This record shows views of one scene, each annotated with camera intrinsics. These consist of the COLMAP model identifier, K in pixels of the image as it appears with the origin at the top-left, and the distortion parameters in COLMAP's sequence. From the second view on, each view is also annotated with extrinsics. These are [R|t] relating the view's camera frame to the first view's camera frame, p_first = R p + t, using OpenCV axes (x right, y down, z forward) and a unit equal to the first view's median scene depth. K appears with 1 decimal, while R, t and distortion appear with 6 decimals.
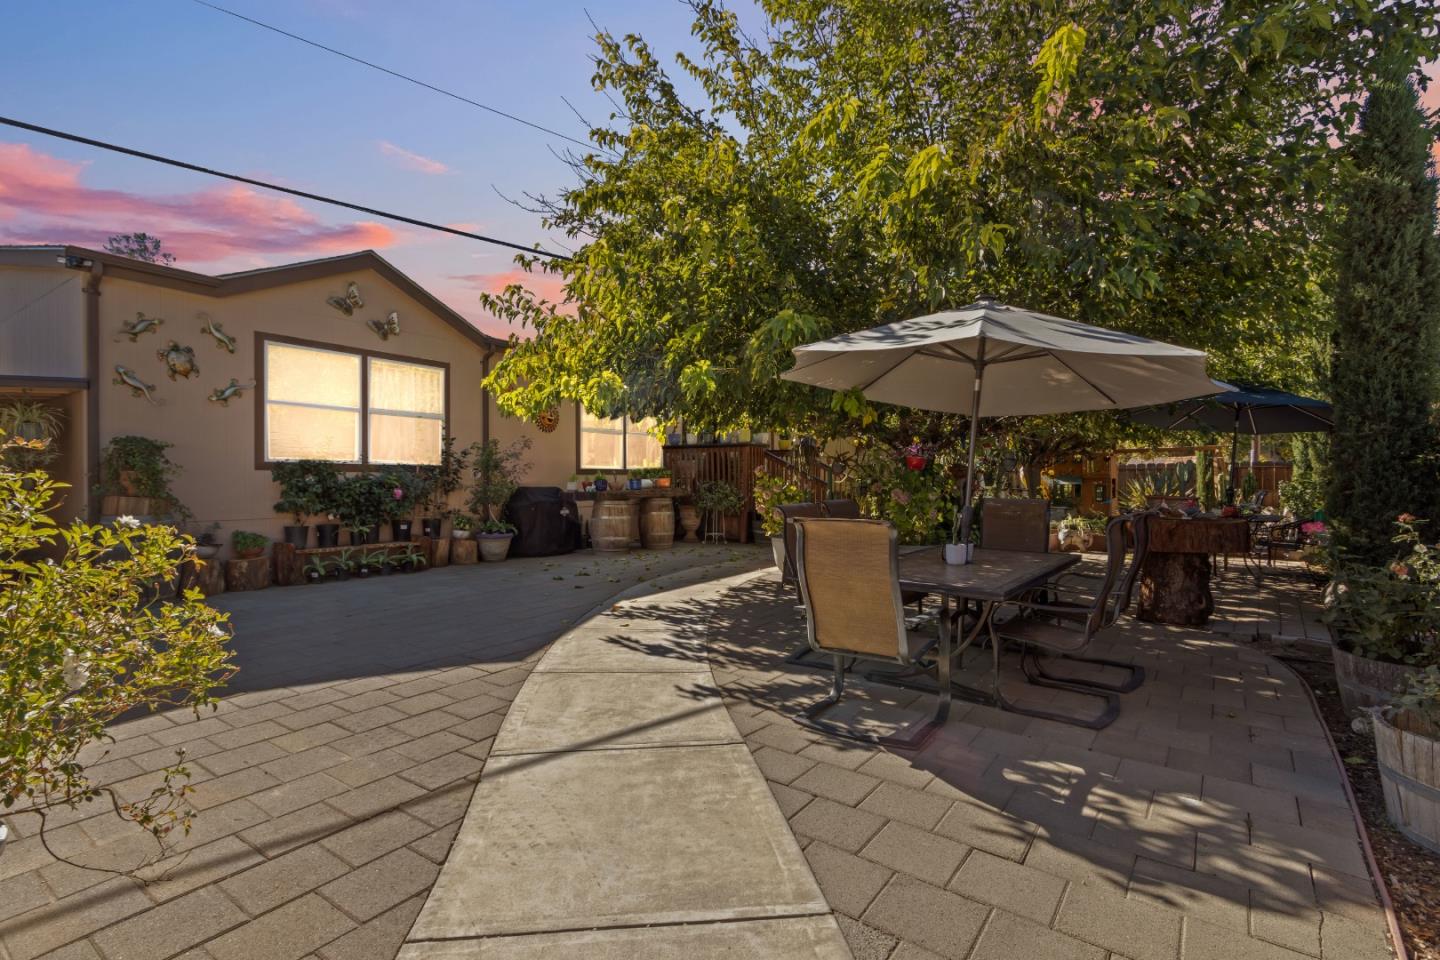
lens RADIAL K [[669.8, 0, 717.5], [0, 669.8, 486.6], [0, 0, 1]] dist [0.002252, -0.000141]
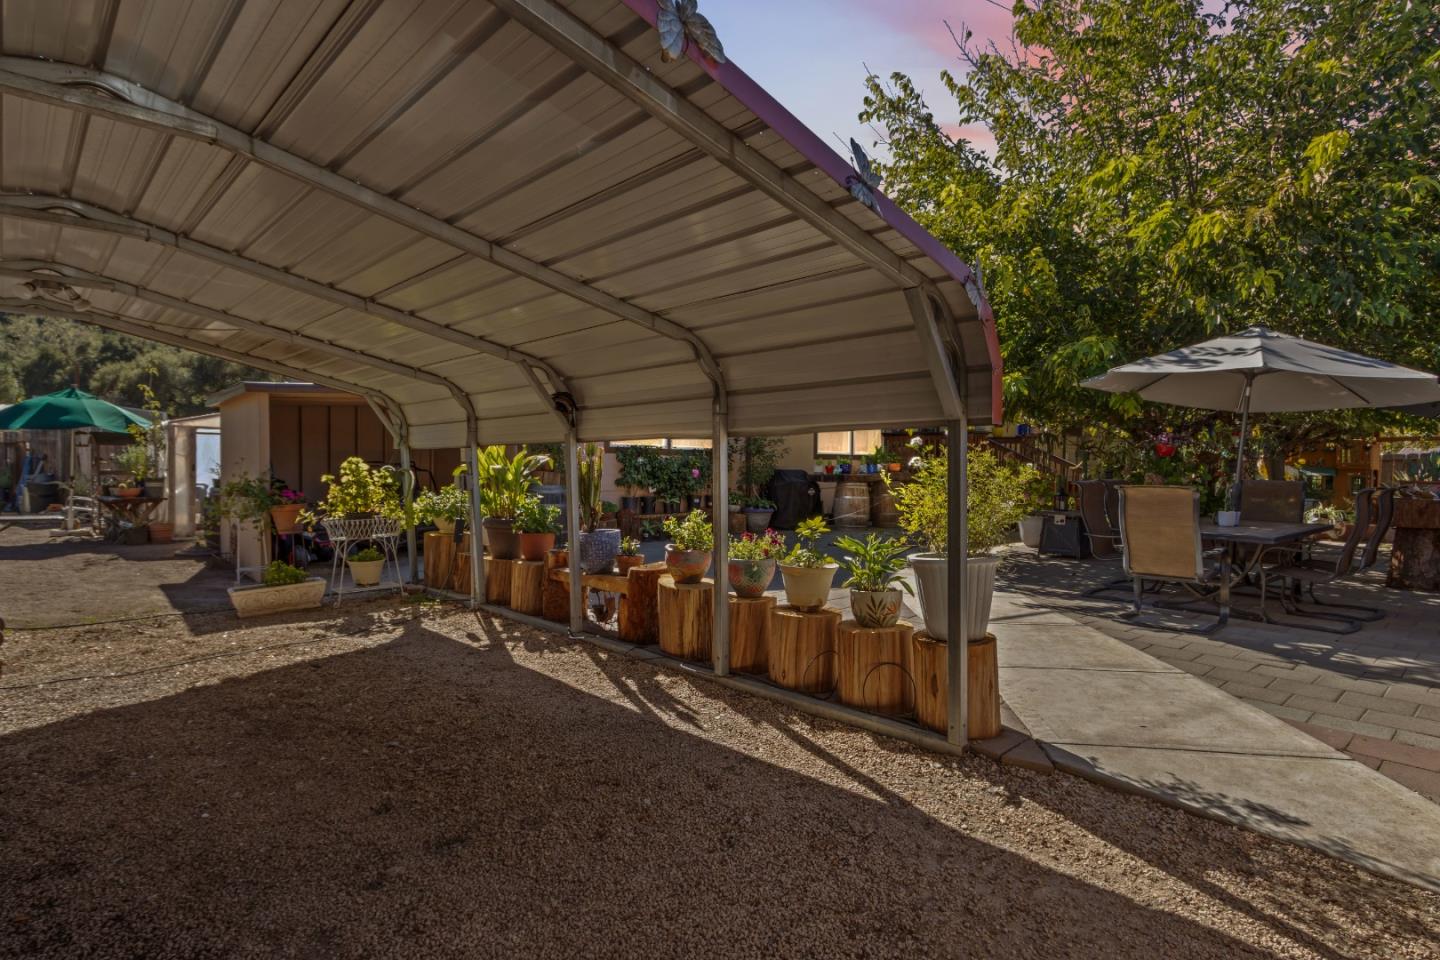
lens RADIAL K [[735.7, 0, 720.4], [0, 735.7, 489.7], [0, 0, 1]] dist [-0.001058, -0.001023]
pose [[0.980372, 0.017040, -0.196420, -0.303583], [-0.013191, 0.999695, 0.020885, 0.022836], [0.196716, -0.017884, 0.980297, -0.554629]]
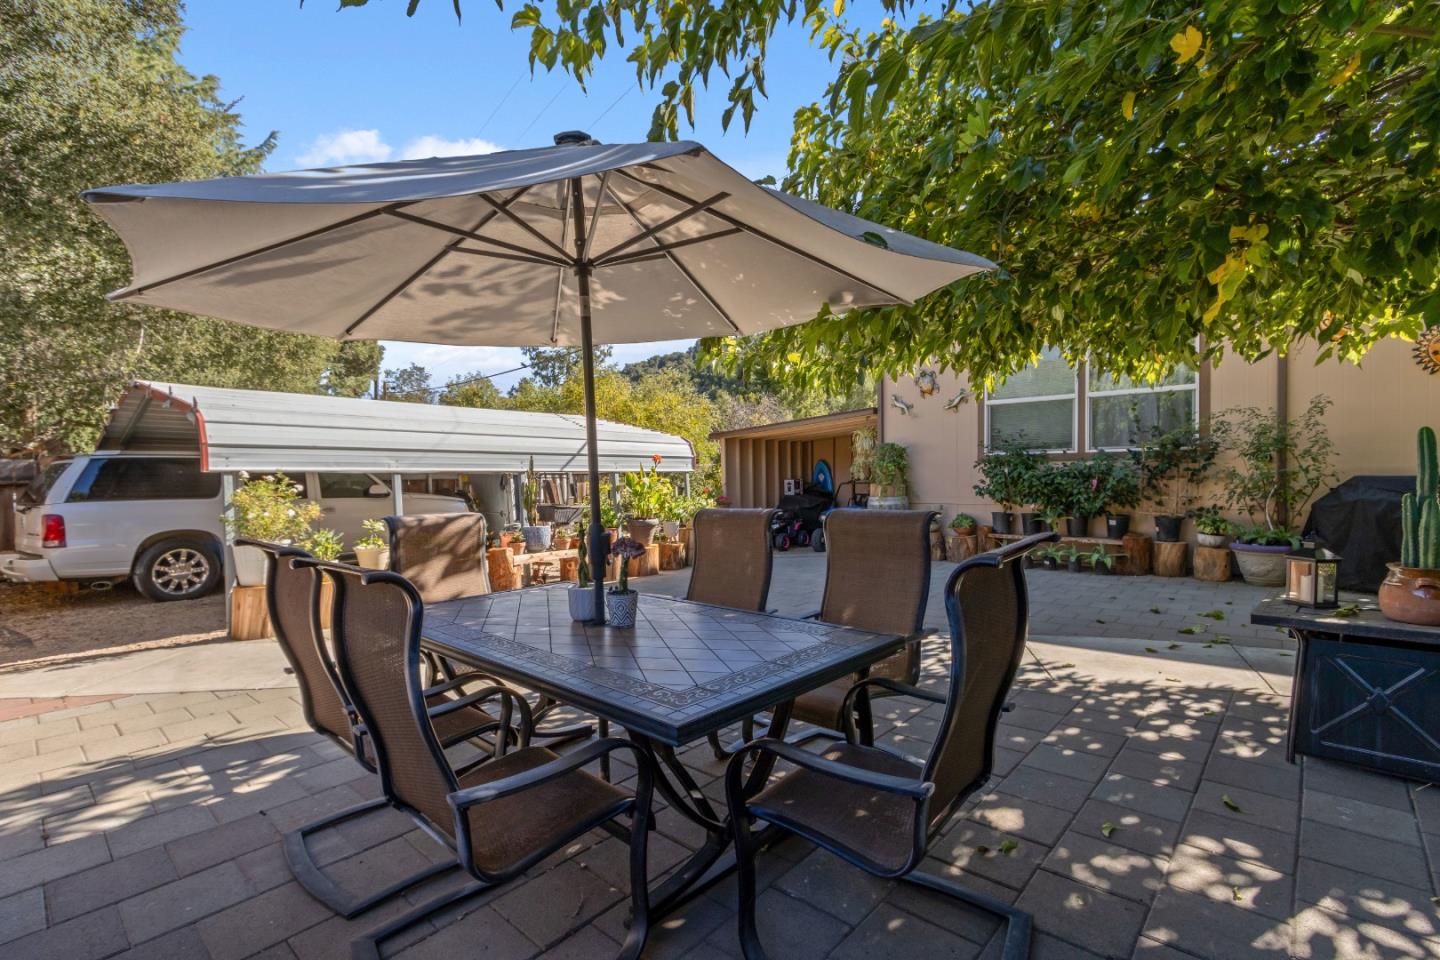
lens RADIAL K [[669.8, 0, 717.5], [0, 669.8, 486.6], [0, 0, 1]] dist [0.002252, -0.000141]
pose [[-0.060625, 0.019012, -0.997980, 0.862120], [0.009840, 0.999781, 0.018449, -0.017105], [0.998112, -0.008701, -0.060799, 1.035332]]
